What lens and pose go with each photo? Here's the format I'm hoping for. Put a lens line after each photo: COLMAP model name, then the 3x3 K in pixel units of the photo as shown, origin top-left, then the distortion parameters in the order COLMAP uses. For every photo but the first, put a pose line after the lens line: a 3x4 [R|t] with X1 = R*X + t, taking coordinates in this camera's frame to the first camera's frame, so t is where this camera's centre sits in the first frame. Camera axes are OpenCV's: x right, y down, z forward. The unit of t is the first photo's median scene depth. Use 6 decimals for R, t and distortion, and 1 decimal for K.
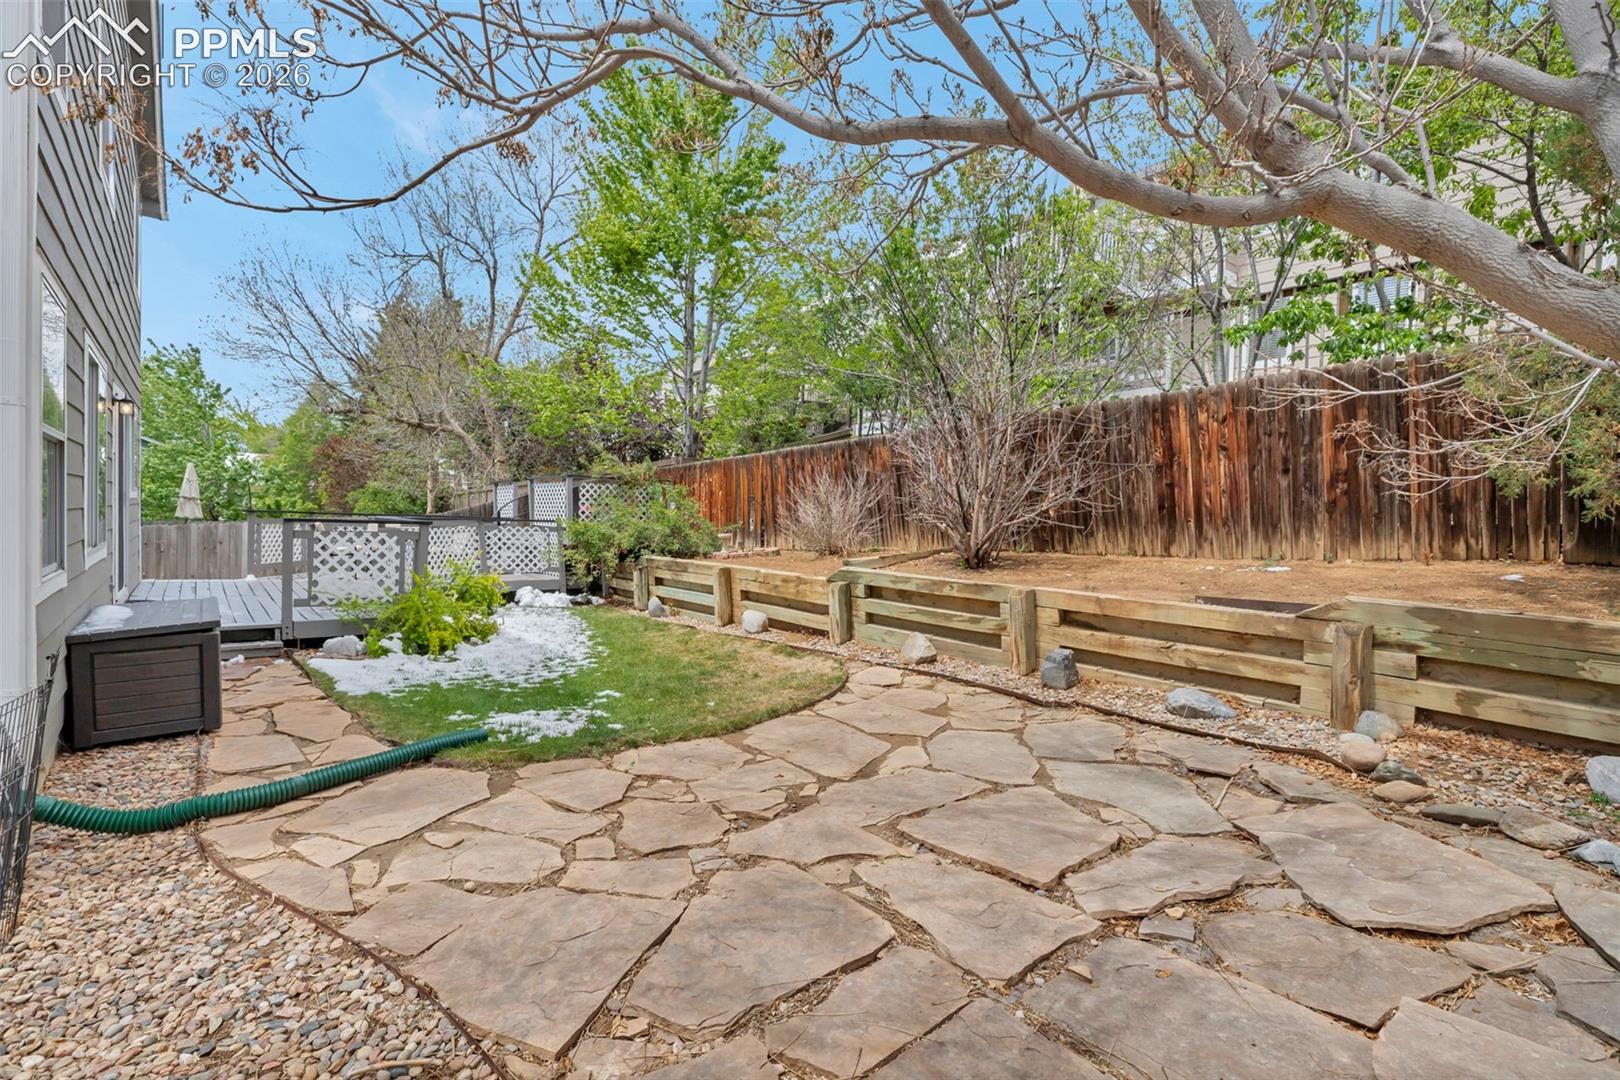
lens RADIAL K [[737.2, 0, 812.0], [0, 737.2, 540.3], [0, 0, 1]] dist [0.004822, 0.000023]
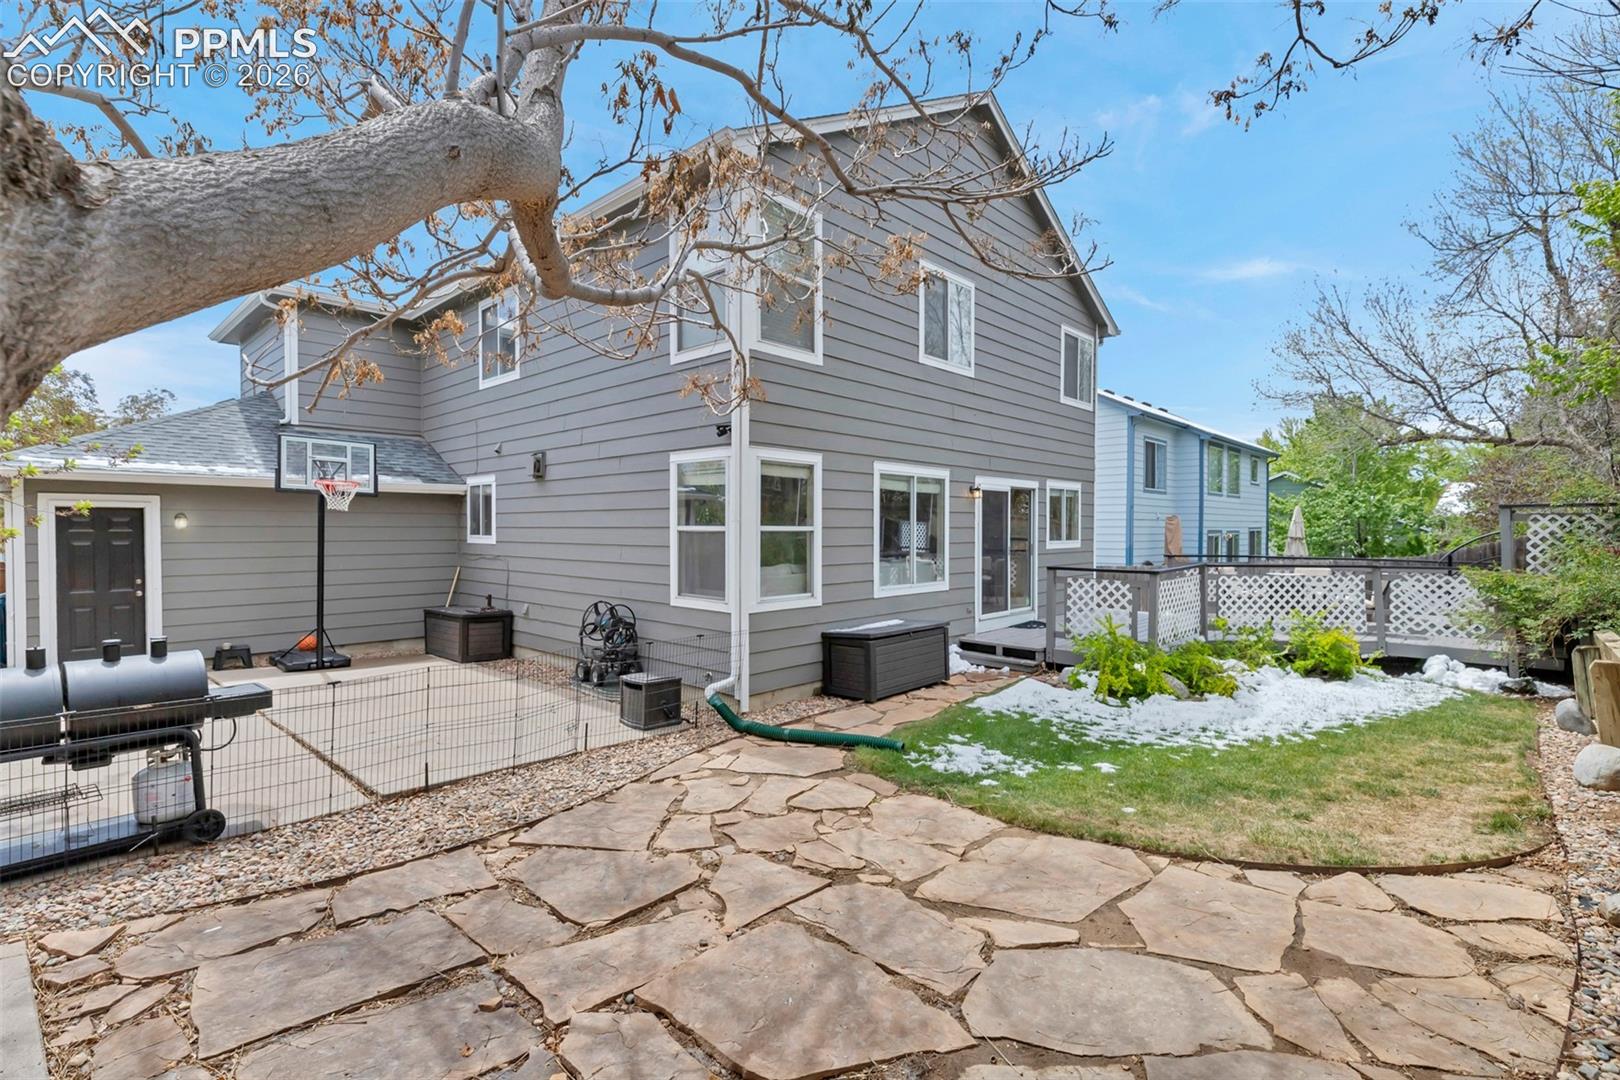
lens RADIAL K [[737.2, 0, 802.0], [0, 737.2, 544.8], [0, 0, 1]] dist [0.004822, 0.000023]
pose [[0.111654, -0.009837, -0.993698, 0.939452], [-0.026177, 0.999575, -0.012837, -0.074942], [0.993402, 0.027445, 0.111349, 0.799494]]
